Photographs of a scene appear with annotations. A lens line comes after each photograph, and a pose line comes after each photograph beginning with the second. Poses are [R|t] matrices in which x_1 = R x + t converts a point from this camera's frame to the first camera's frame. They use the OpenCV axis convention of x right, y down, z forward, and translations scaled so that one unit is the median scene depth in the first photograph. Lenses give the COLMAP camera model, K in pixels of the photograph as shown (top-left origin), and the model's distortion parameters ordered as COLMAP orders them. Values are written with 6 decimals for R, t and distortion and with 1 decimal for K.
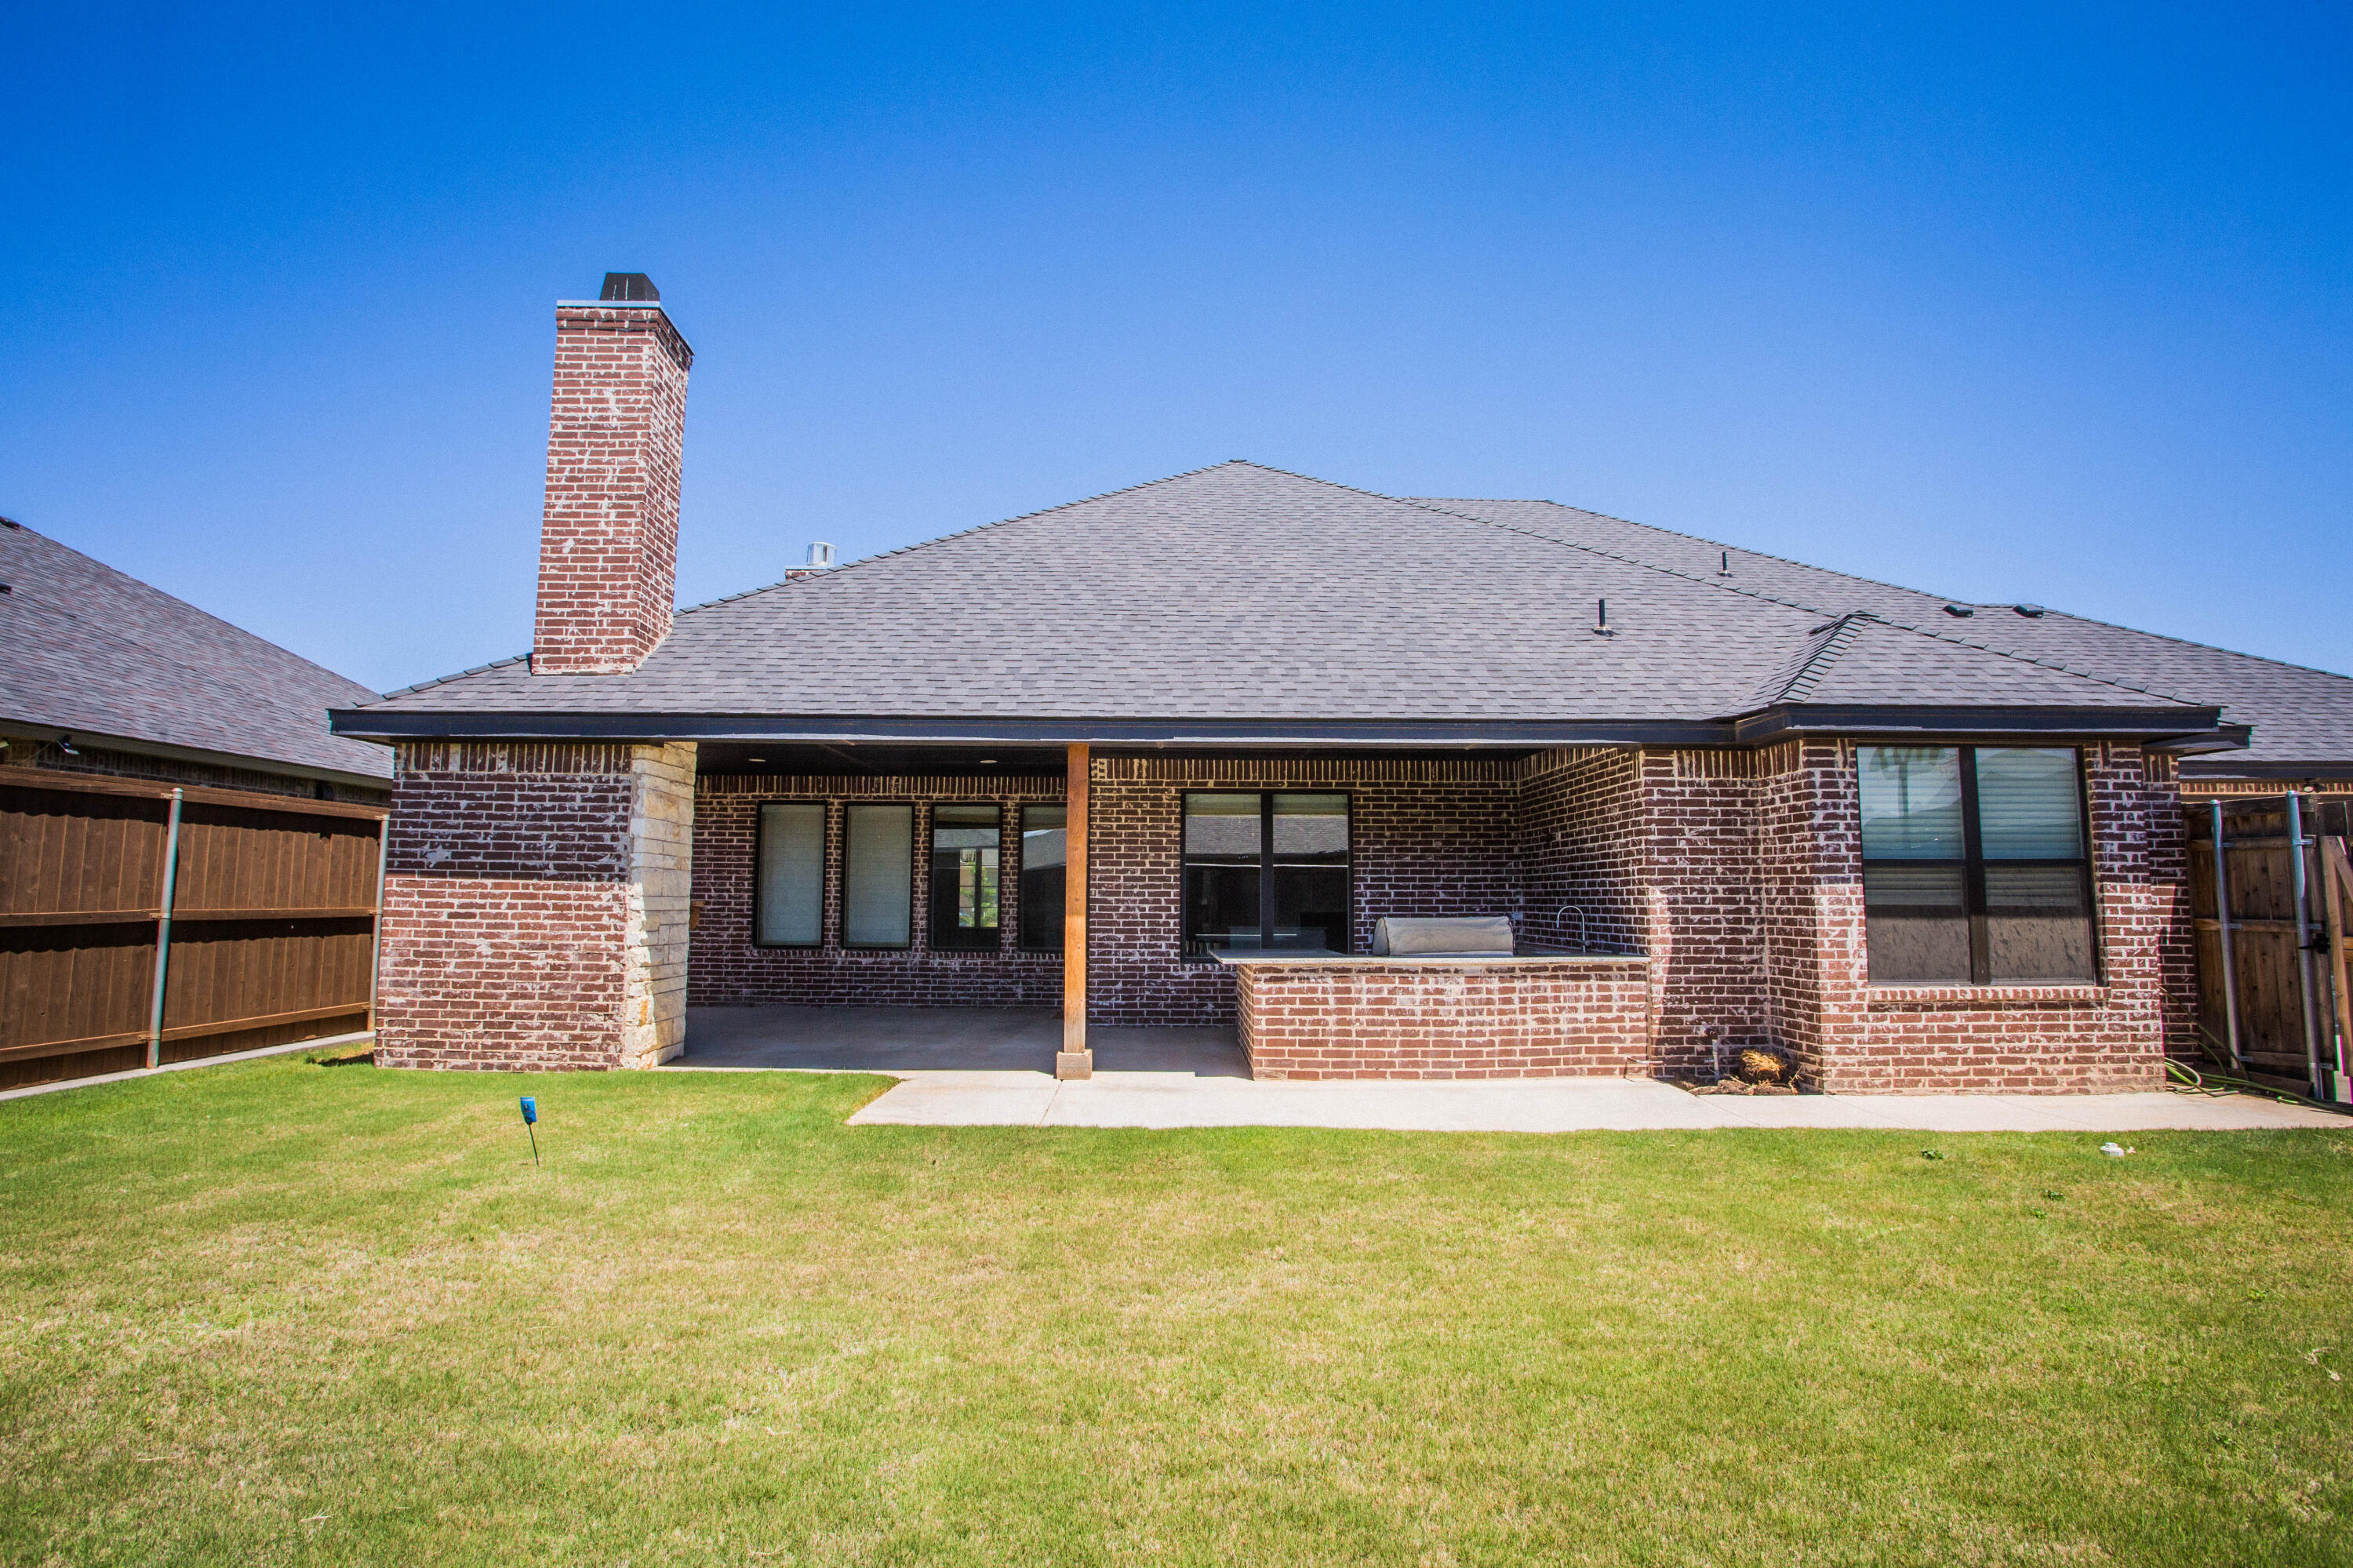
lens RADIAL K [[1164.8, 0, 1164.9], [0, 1164.8, 775.2], [0, 0, 1]] dist [-0.083051, 0.040245]
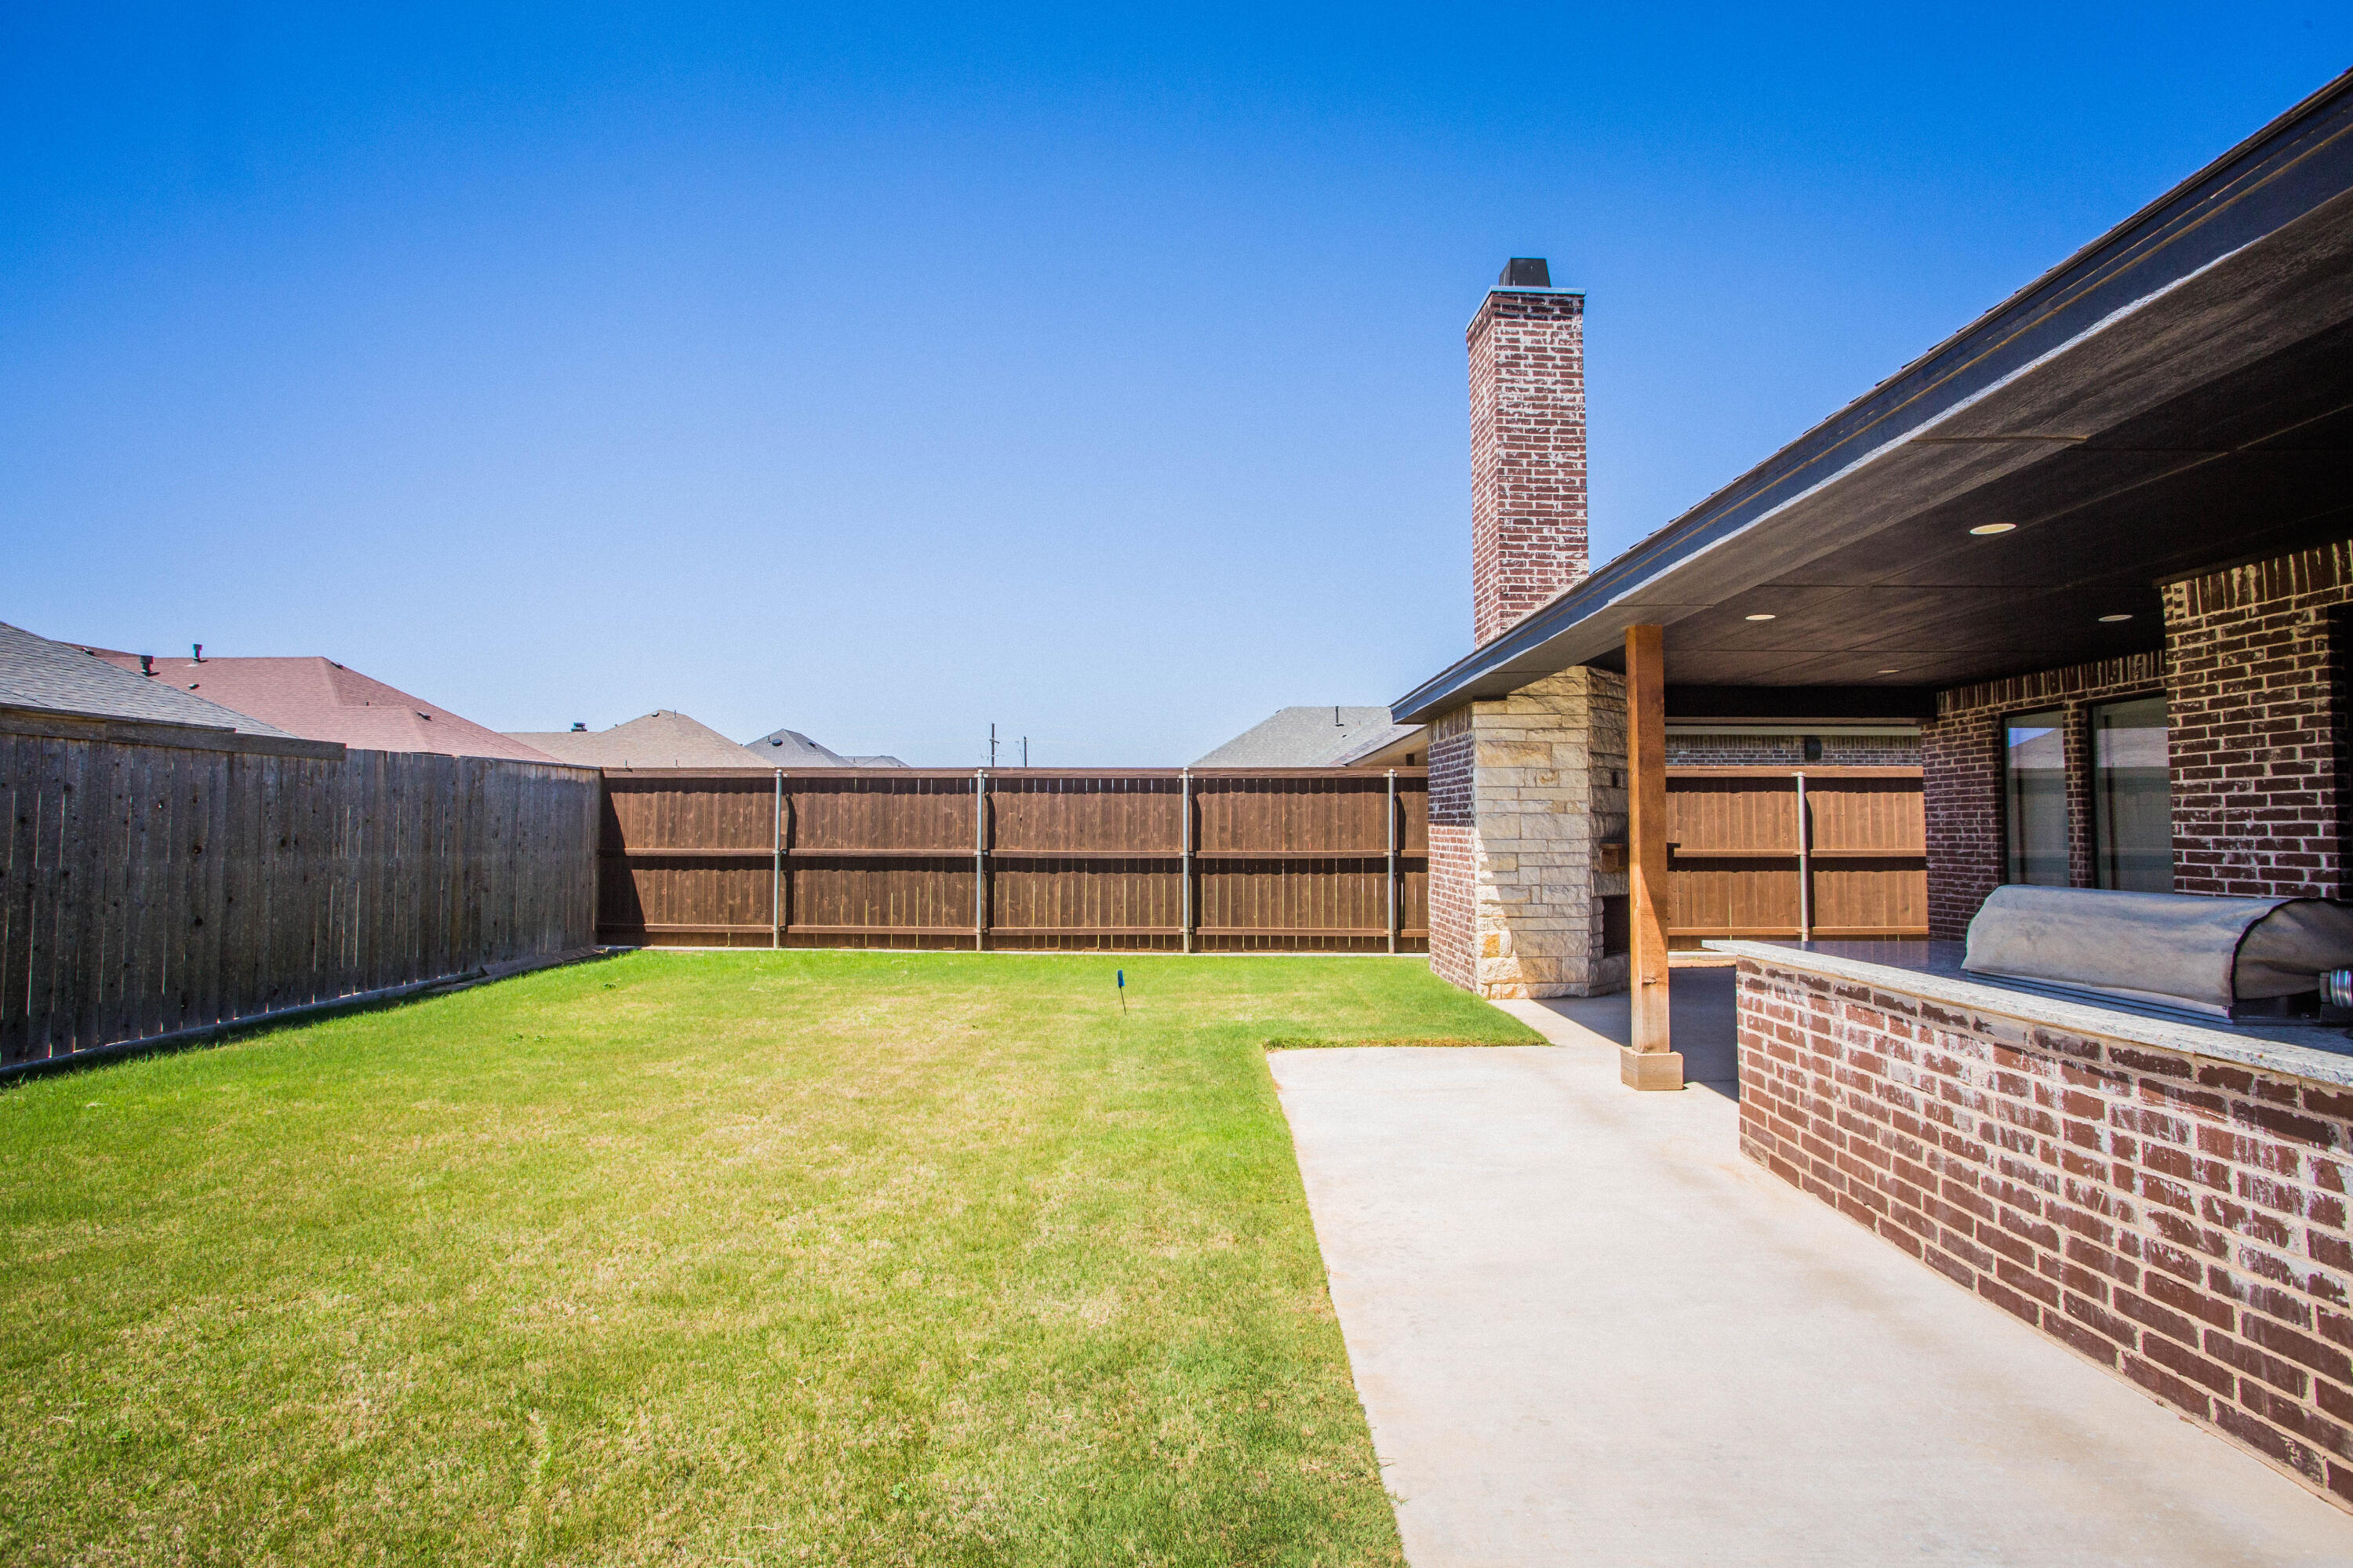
lens RADIAL K [[1135.5, 0, 1165.5], [0, 1135.5, 776.9], [0, 0, 1]] dist [-0.071234, 0.028993]
pose [[-0.039024, -0.053639, -0.997798, 0.645121], [0.104454, 0.992868, -0.057459, 0.077066], [0.993764, -0.106466, -0.033143, 0.744036]]
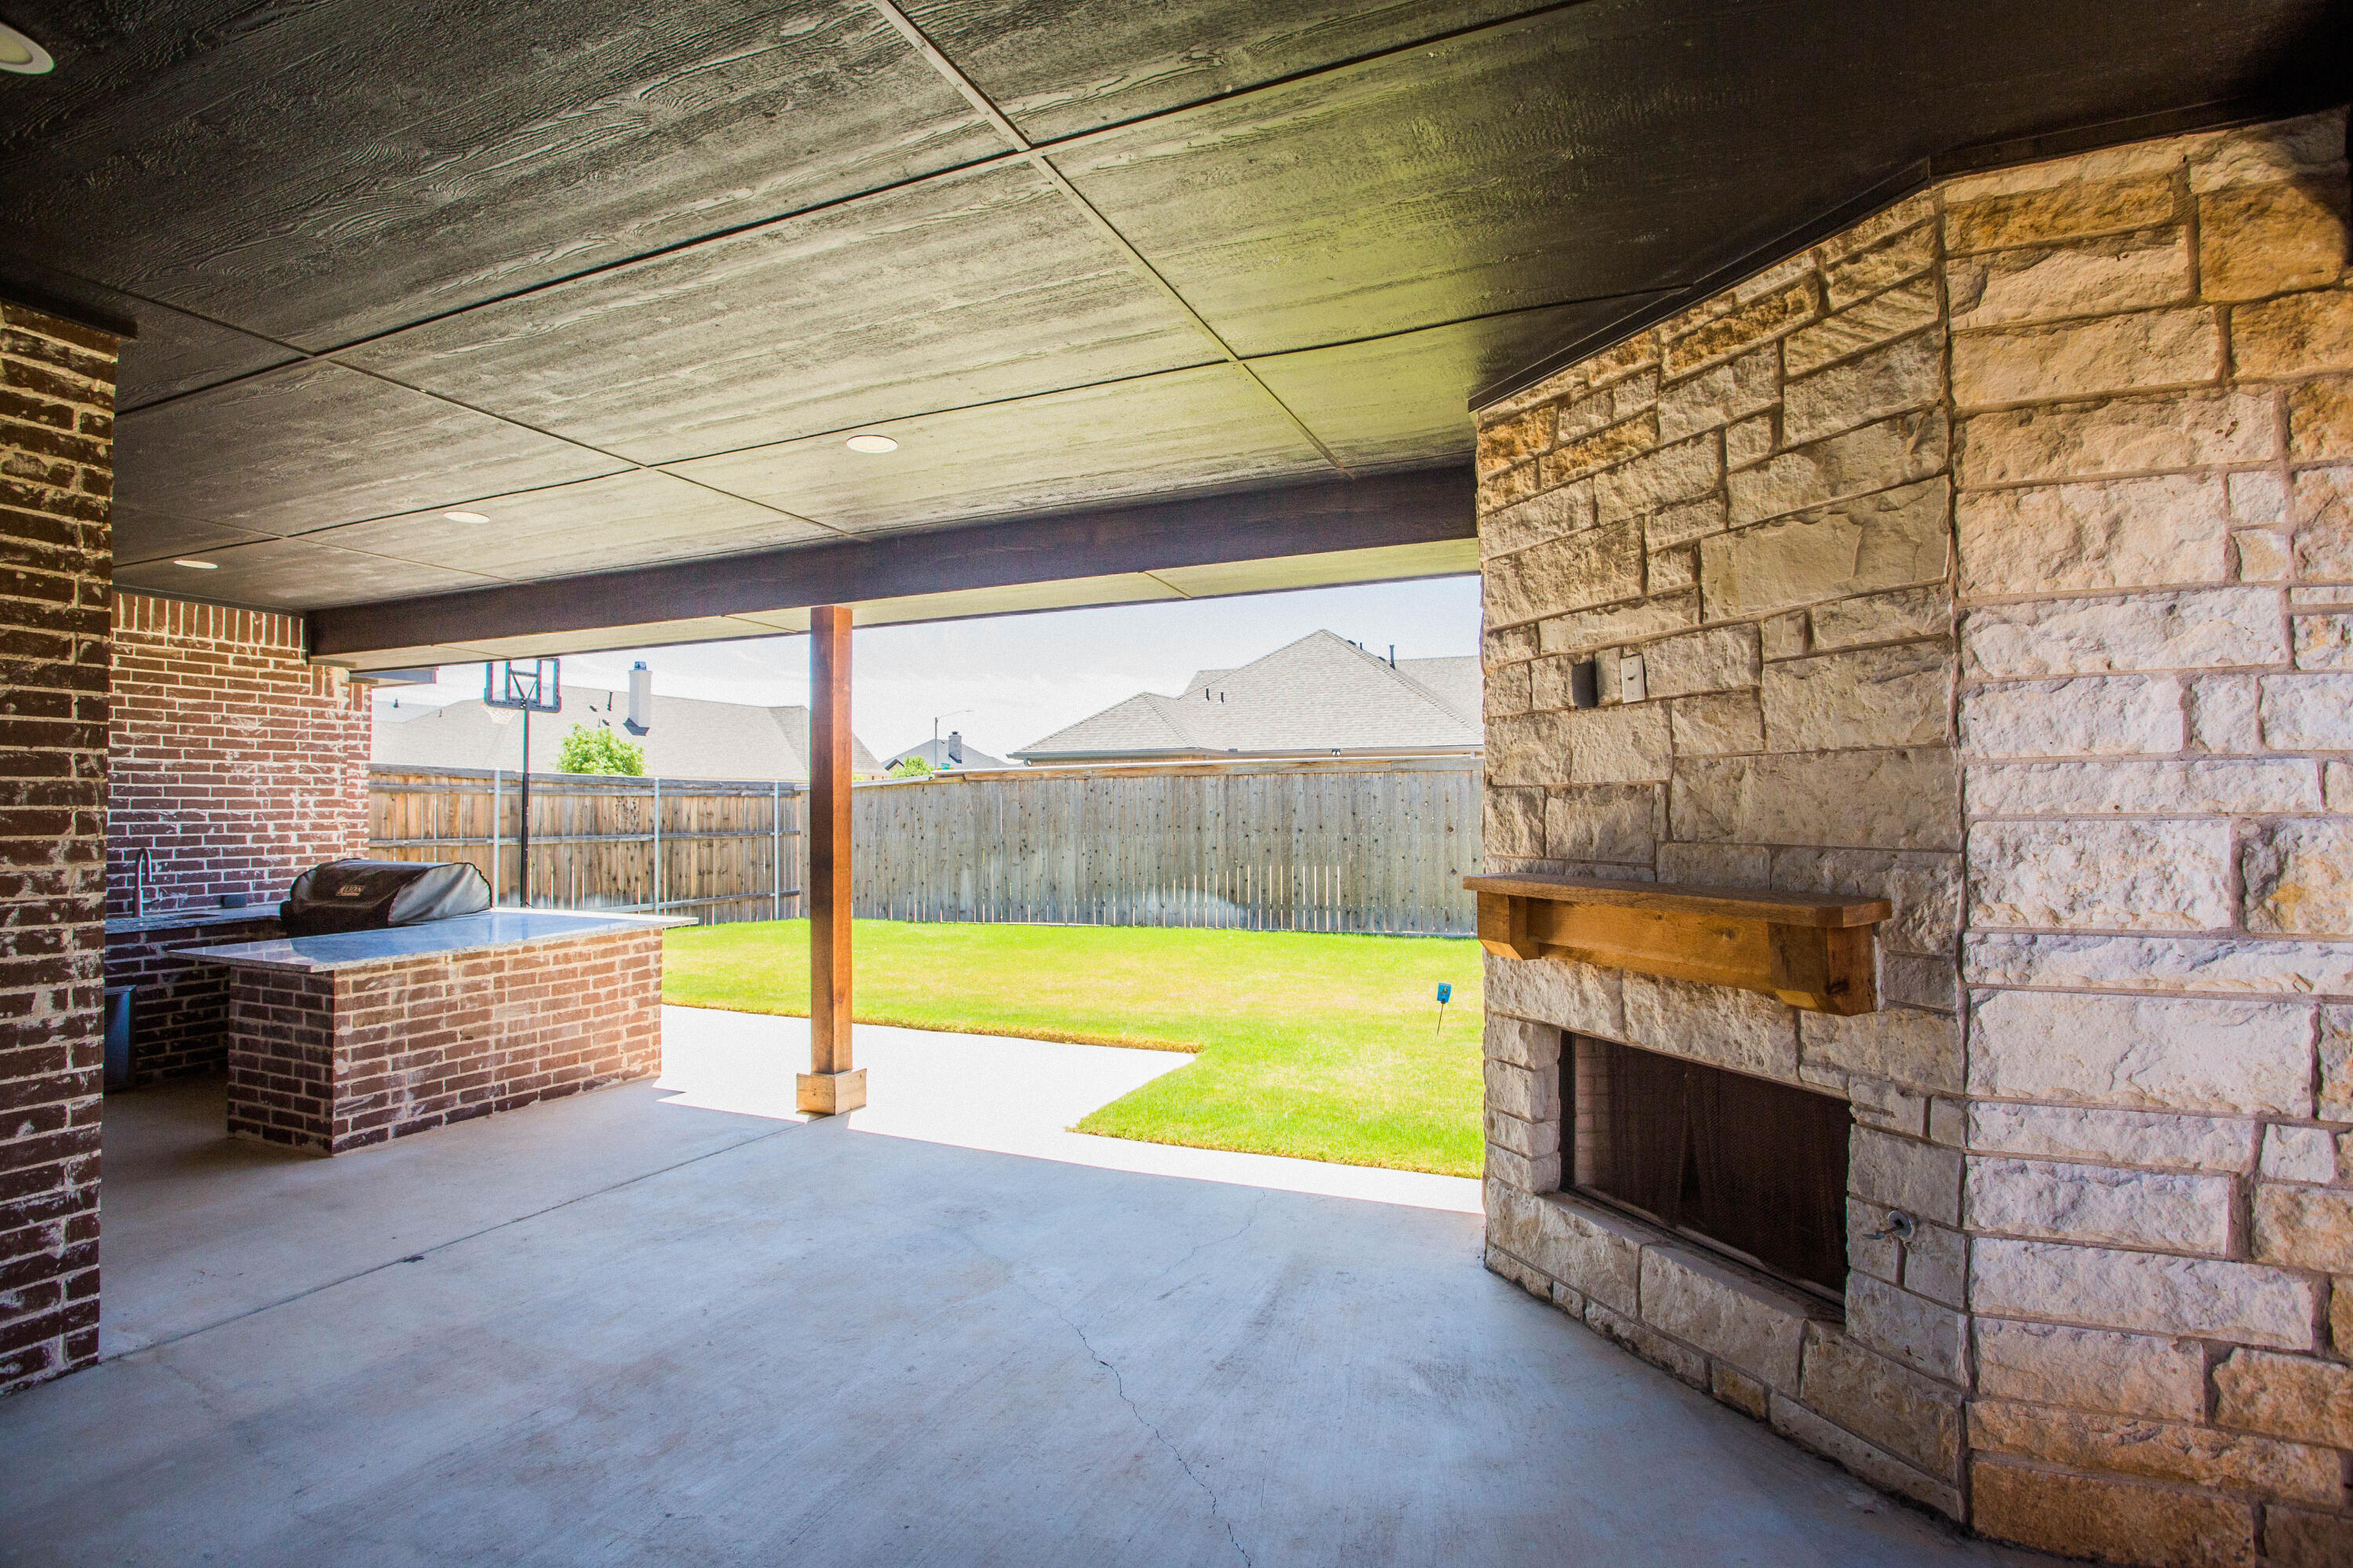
lens RADIAL K [[1135.5, 0, 1165.5], [0, 1135.5, 776.9], [0, 0, 1]] dist [-0.071234, 0.028993]
pose [[-0.915585, 0.011540, 0.401959, -0.518592], [-0.041967, 0.991388, -0.124054, 0.143796], [-0.399928, -0.130451, -0.907215, 1.541188]]
